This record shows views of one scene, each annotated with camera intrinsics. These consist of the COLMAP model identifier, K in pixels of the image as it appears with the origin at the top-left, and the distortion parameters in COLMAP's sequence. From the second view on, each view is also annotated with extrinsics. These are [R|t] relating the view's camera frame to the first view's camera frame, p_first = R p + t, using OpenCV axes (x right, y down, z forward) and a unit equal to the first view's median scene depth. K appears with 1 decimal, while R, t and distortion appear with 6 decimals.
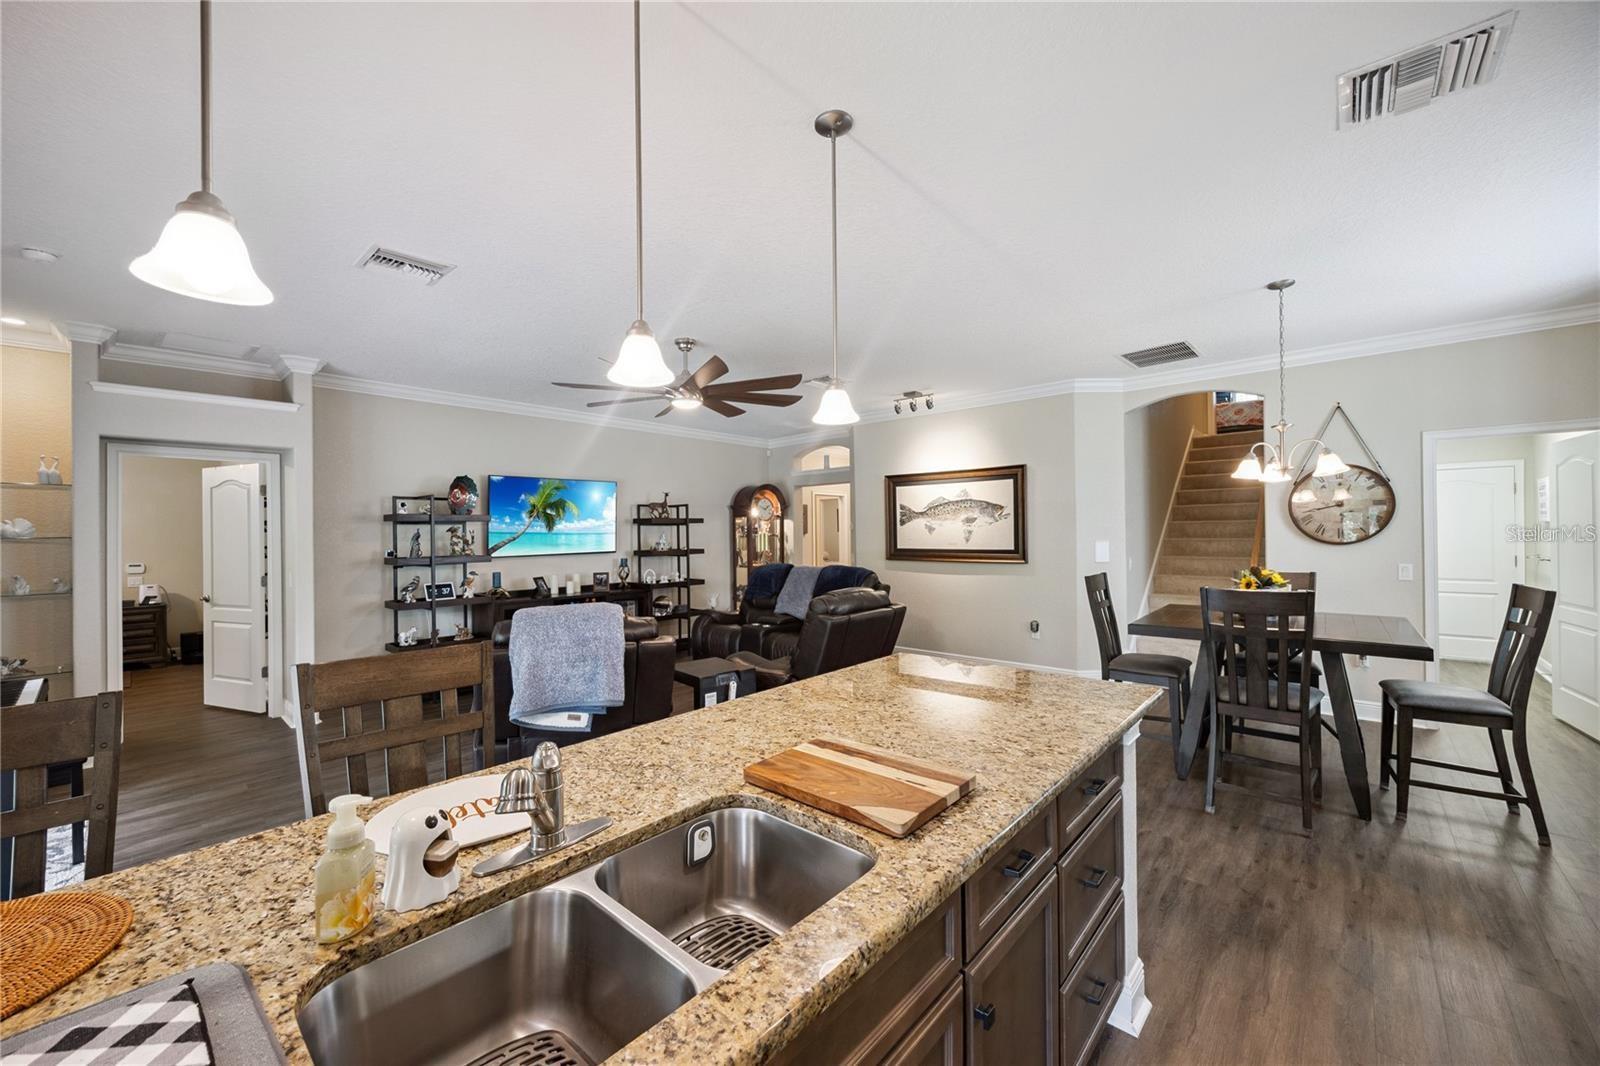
lens RADIAL K [[623.7, 0, 800.0], [0, 623.7, 533.0], [0, 0, 1]] dist [0.007270, 0.000075]
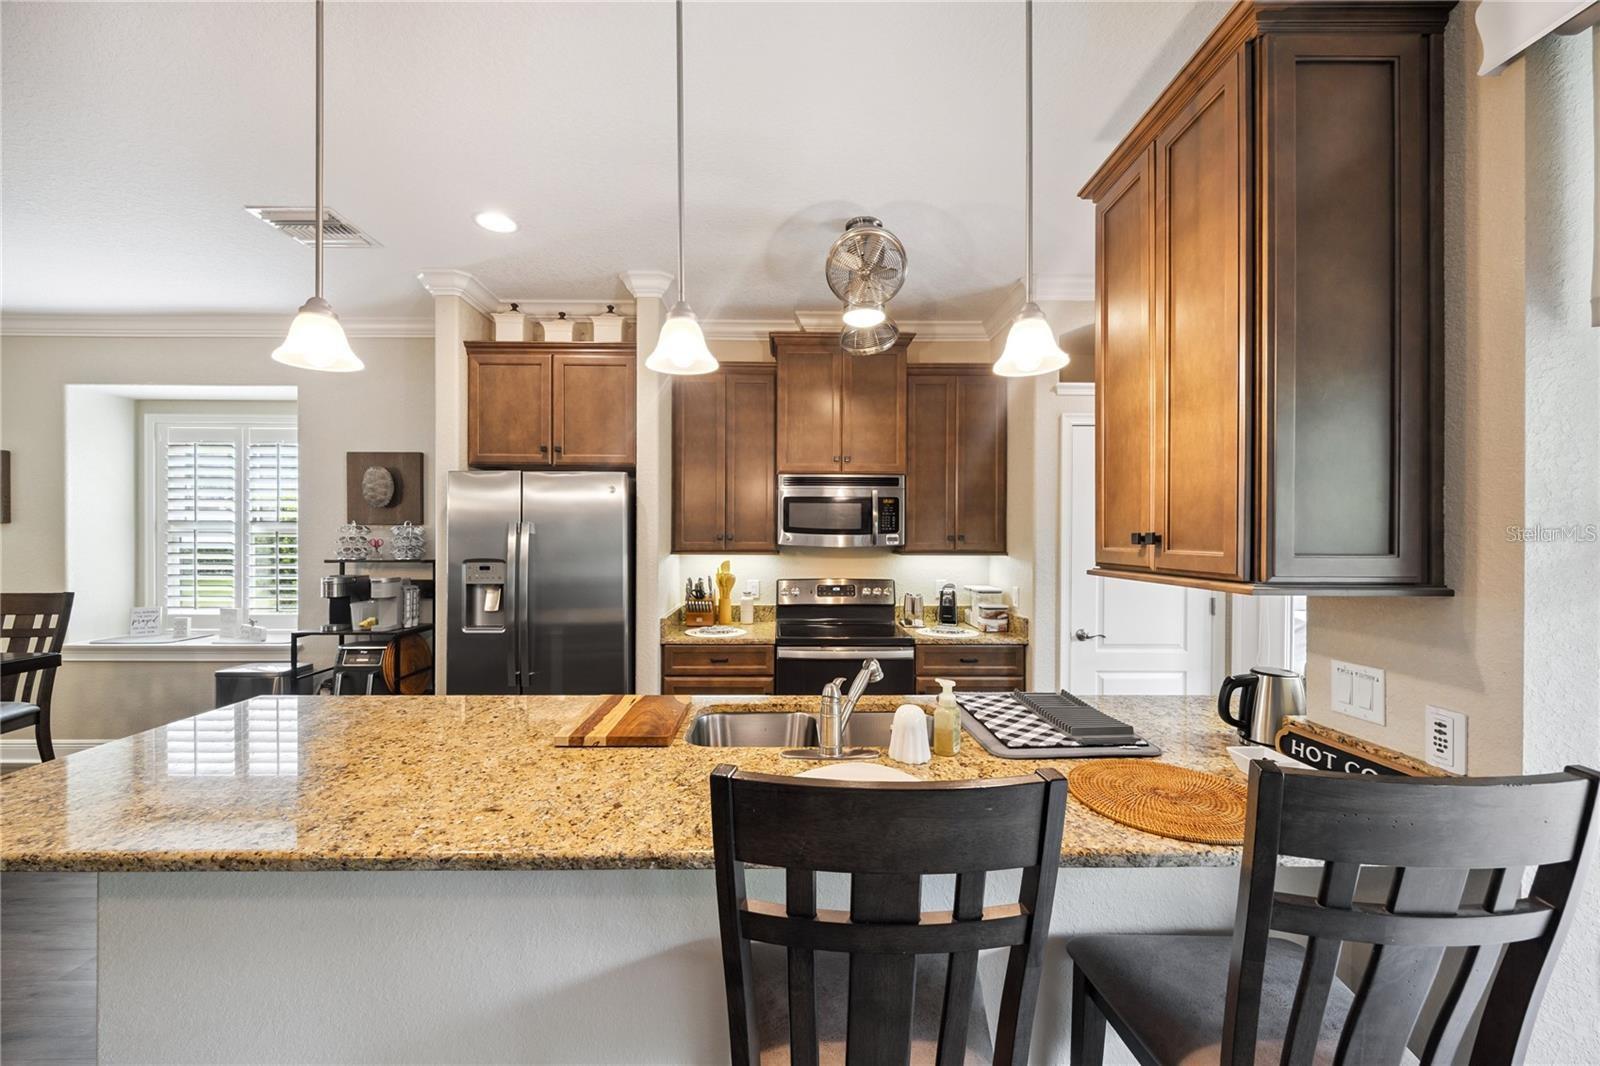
lens RADIAL K [[607.3, 0, 796.4], [0, 607.3, 537.0], [0, 0, 1]] dist [-0.008295, -0.000038]
pose [[-0.678032, 0.009146, 0.734975, -0.244578], [0.006315, 0.999958, -0.006617, 0.002617], [-0.735005, 0.000155, -0.678062, 0.356861]]
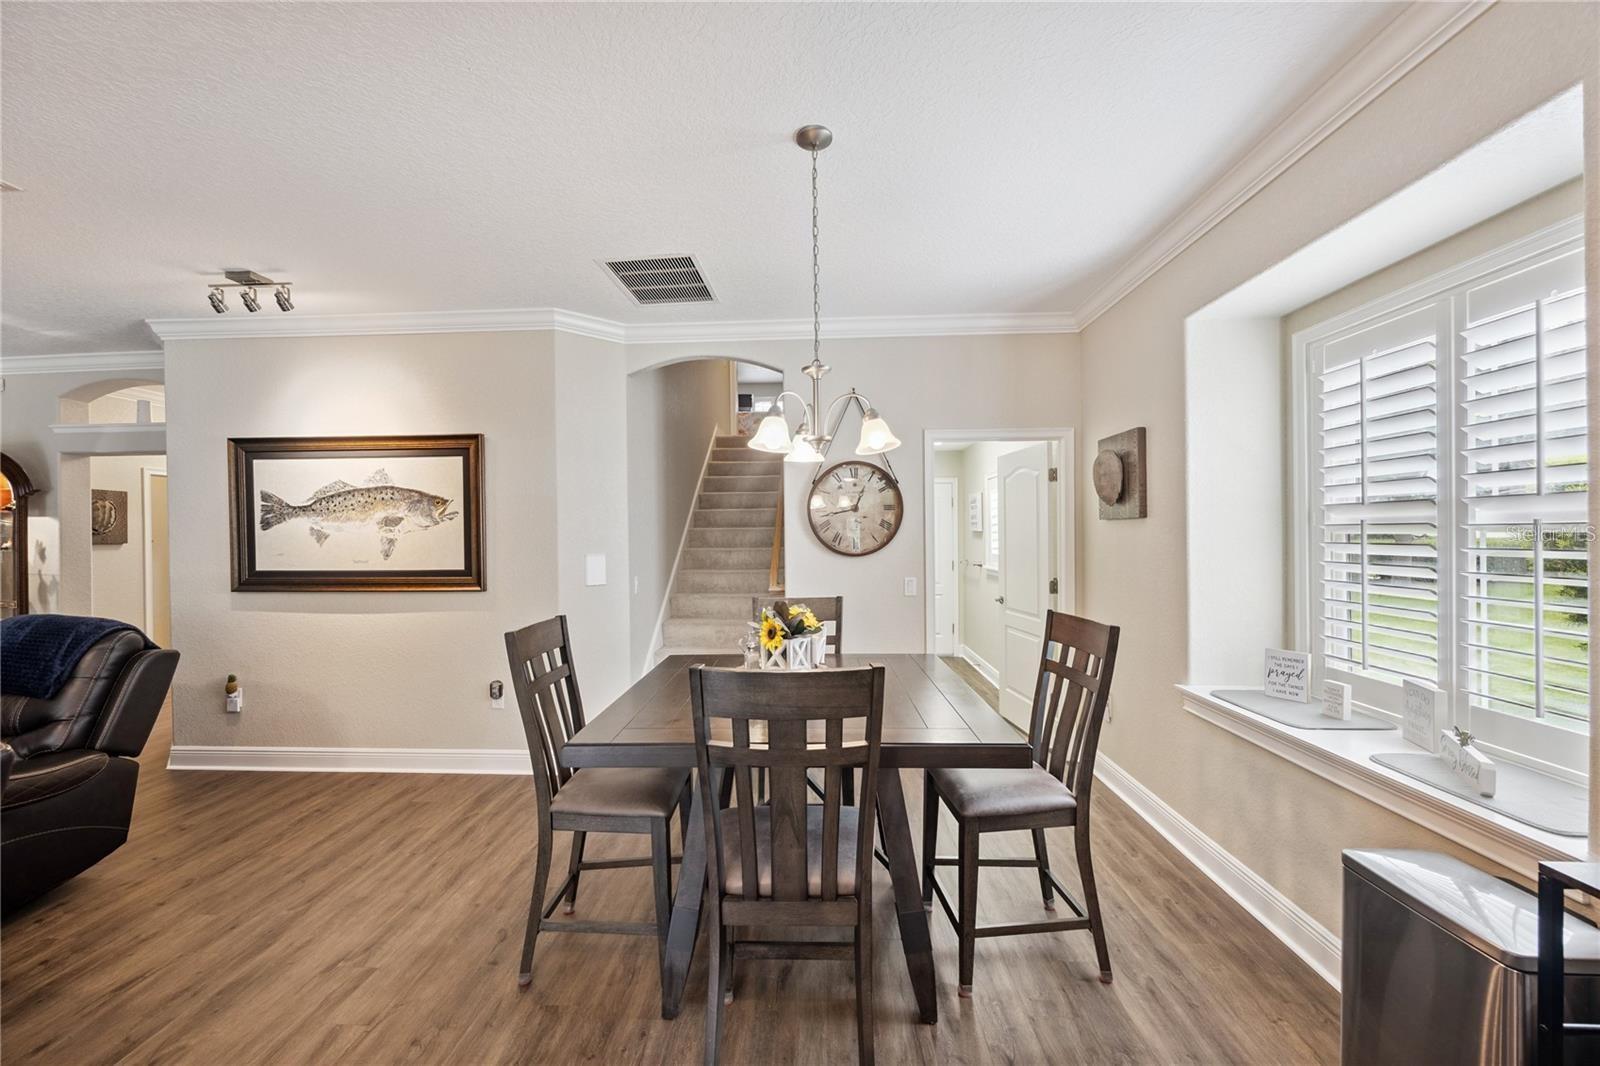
lens RADIAL K [[619.4, 0, 790.2], [0, 619.4, 537.0], [0, 0, 1]] dist [0.000512, 0.000100]
pose [[0.787241, 0.002333, 0.616640, 0.219223], [0.000821, 0.999988, -0.004832, -0.002792], [-0.616644, 0.004310, 0.787230, 0.313775]]
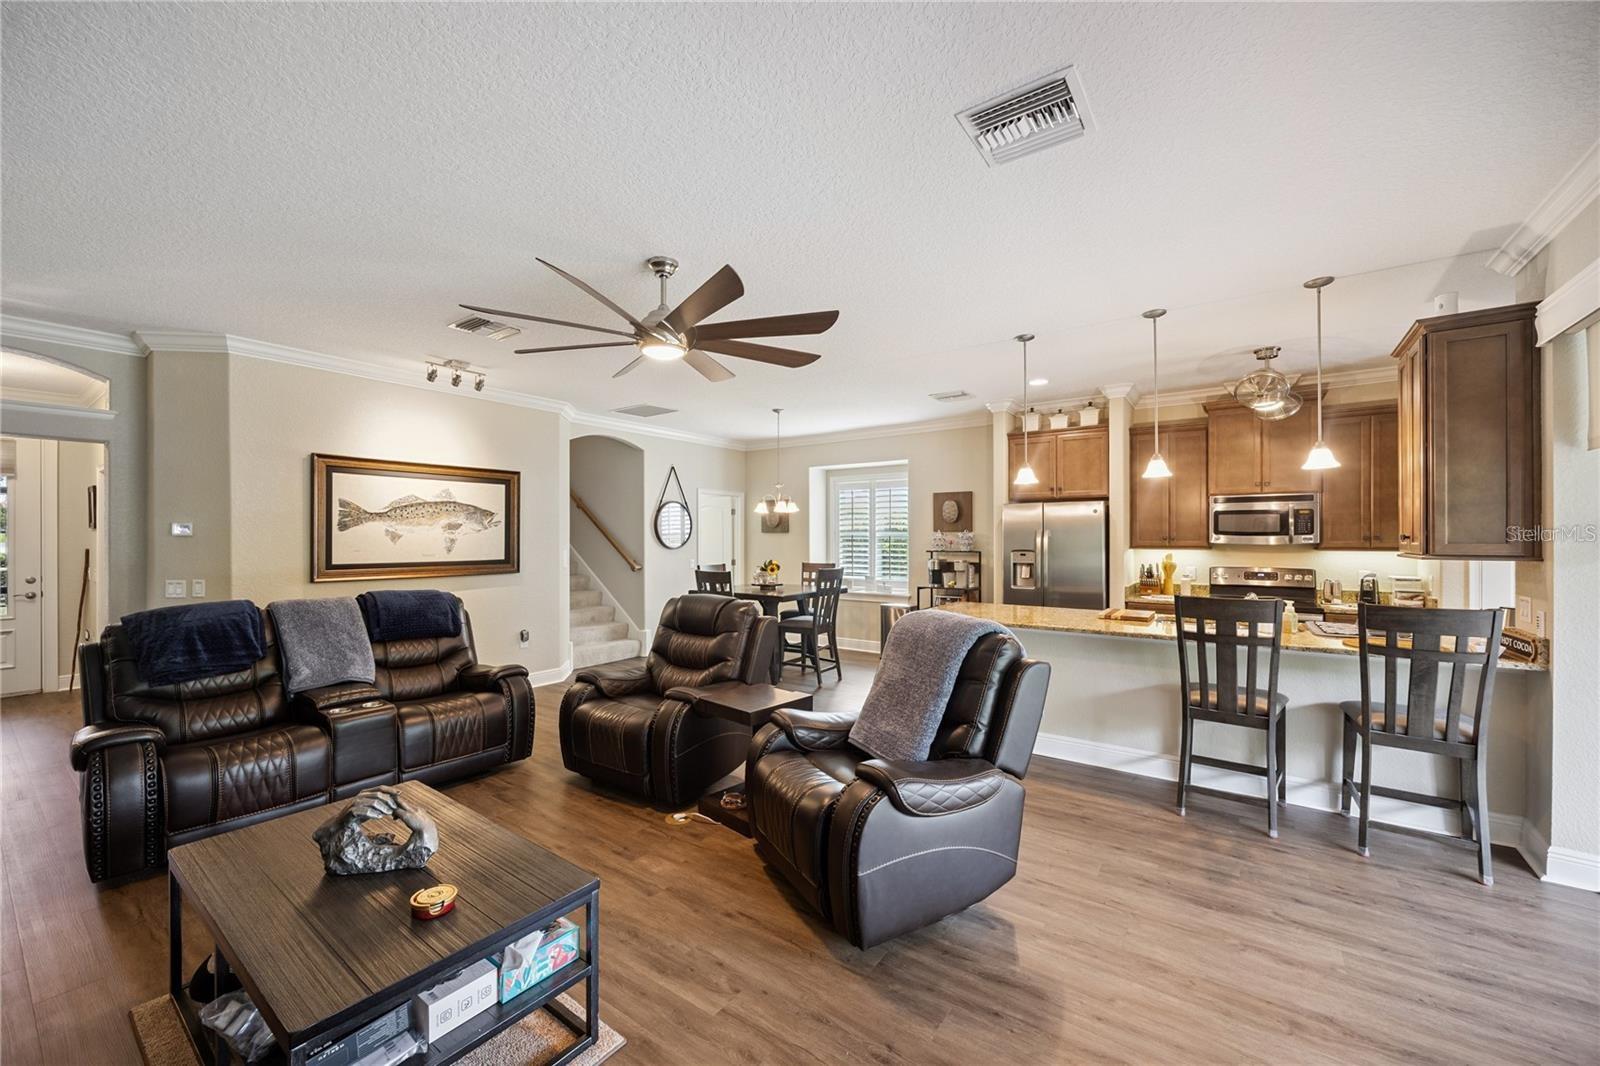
lens RADIAL K [[607.3, 0, 796.4], [0, 607.3, 537.0], [0, 0, 1]] dist [-0.008295, -0.000038]
pose [[-0.091084, 0.013184, 0.995756, -0.618194], [0.004138, 0.999909, -0.012860, 0.006357], [-0.995835, 0.002949, -0.091131, 0.647489]]
